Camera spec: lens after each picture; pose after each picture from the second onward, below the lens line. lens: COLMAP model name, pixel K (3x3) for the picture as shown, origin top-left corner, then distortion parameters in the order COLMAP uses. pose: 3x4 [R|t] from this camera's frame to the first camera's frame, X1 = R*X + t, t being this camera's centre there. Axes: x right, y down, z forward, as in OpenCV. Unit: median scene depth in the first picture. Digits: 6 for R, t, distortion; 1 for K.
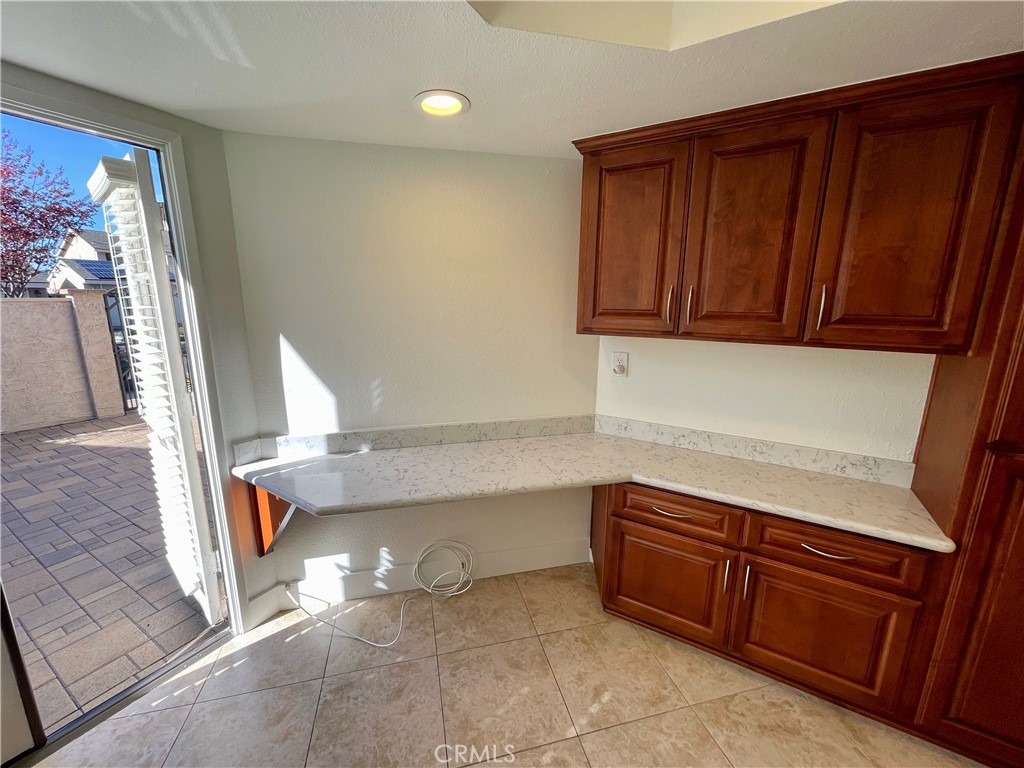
lens RADIAL K [[414.3, 0, 509.0], [0, 414.3, 382.8], [0, 0, 1]] dist [-0.000263, 0.000416]
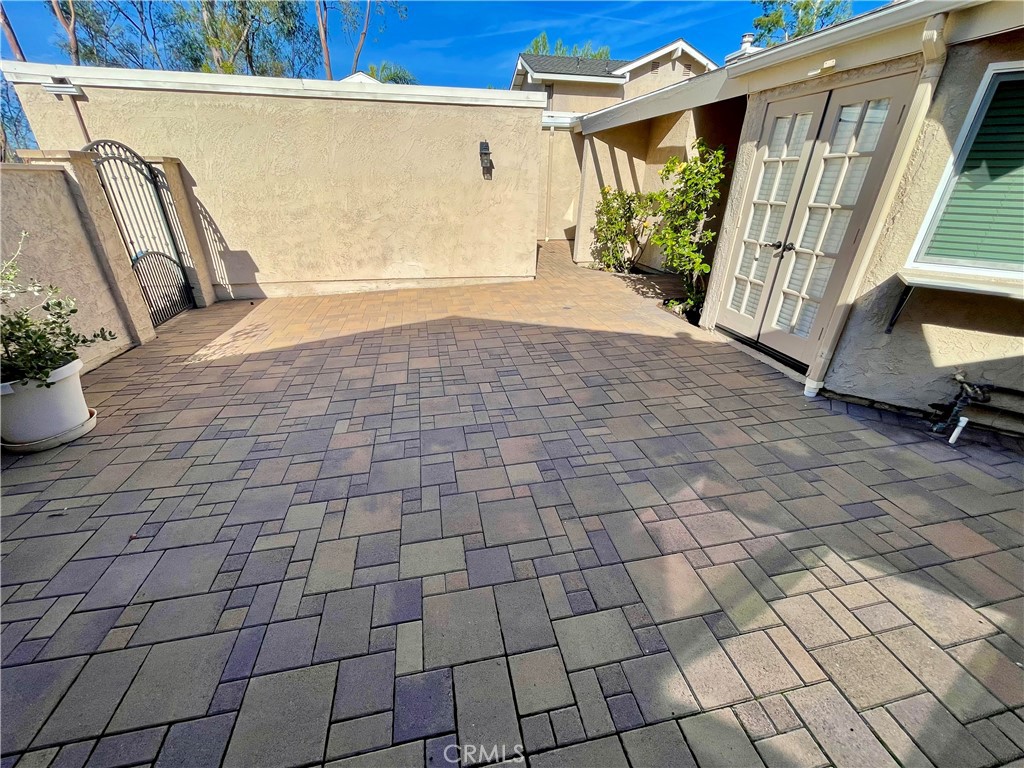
lens RADIAL K [[414.3, 0, 508.4], [0, 414.3, 381.1], [0, 0, 1]] dist [-0.000263, 0.000416]
pose [[0.741457, -0.296023, 0.602173, -6.204217], [0.131035, 0.944025, 0.302731, 0.065713], [-0.658082, -0.145557, 0.738743, 0.053938]]
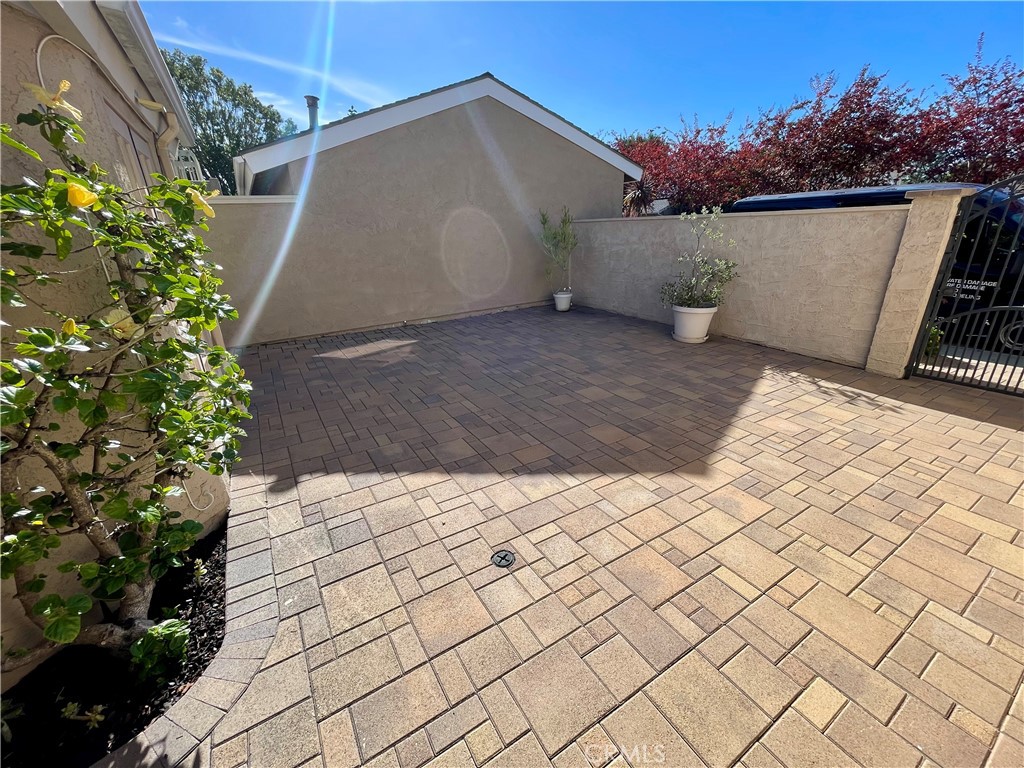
lens RADIAL K [[414.3, 0, 506.5], [0, 414.3, 381.9], [0, 0, 1]] dist [-0.000263, 0.000416]
pose [[-0.469266, 0.316009, -0.824578, -0.231562], [-0.147295, 0.892684, 0.425934, -0.791190], [0.870686, 0.321332, -0.372359, 4.532948]]
